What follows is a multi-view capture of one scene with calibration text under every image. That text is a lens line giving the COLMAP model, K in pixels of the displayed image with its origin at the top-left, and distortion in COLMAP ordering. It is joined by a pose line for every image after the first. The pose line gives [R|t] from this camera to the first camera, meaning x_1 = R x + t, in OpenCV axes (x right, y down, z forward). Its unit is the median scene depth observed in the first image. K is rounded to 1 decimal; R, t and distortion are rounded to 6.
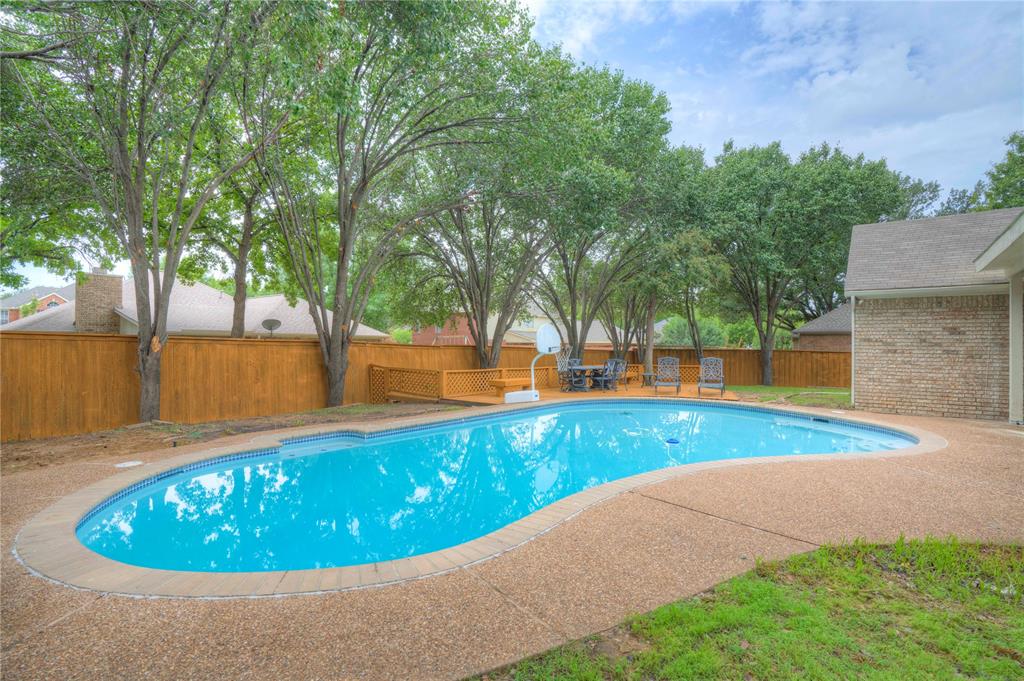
lens RADIAL K [[500.2, 0, 512.0], [0, 500.2, 340.5], [0, 0, 1]] dist [-0.038305, 0.000214]
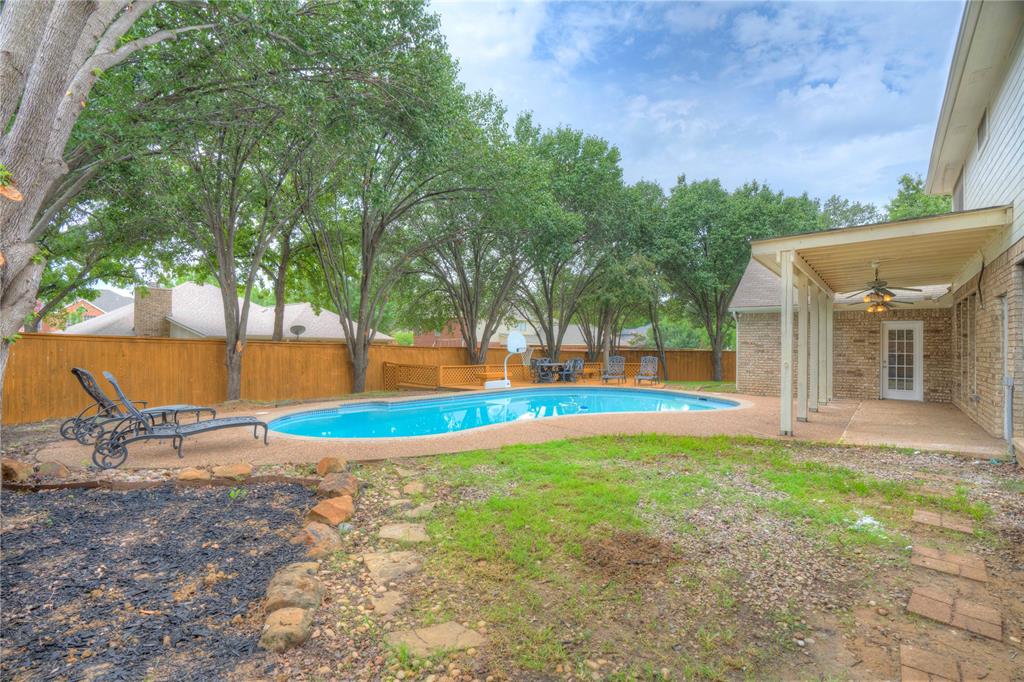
lens RADIAL K [[500.2, 0, 512.0], [0, 500.2, 341.0], [0, 0, 1]] dist [-0.038305, 0.000214]
pose [[0.999999, -0.000510, -0.001510, 0.041598], [0.000506, 0.999996, -0.002856, -0.001858], [0.001511, 0.002855, 0.999995, -0.247698]]
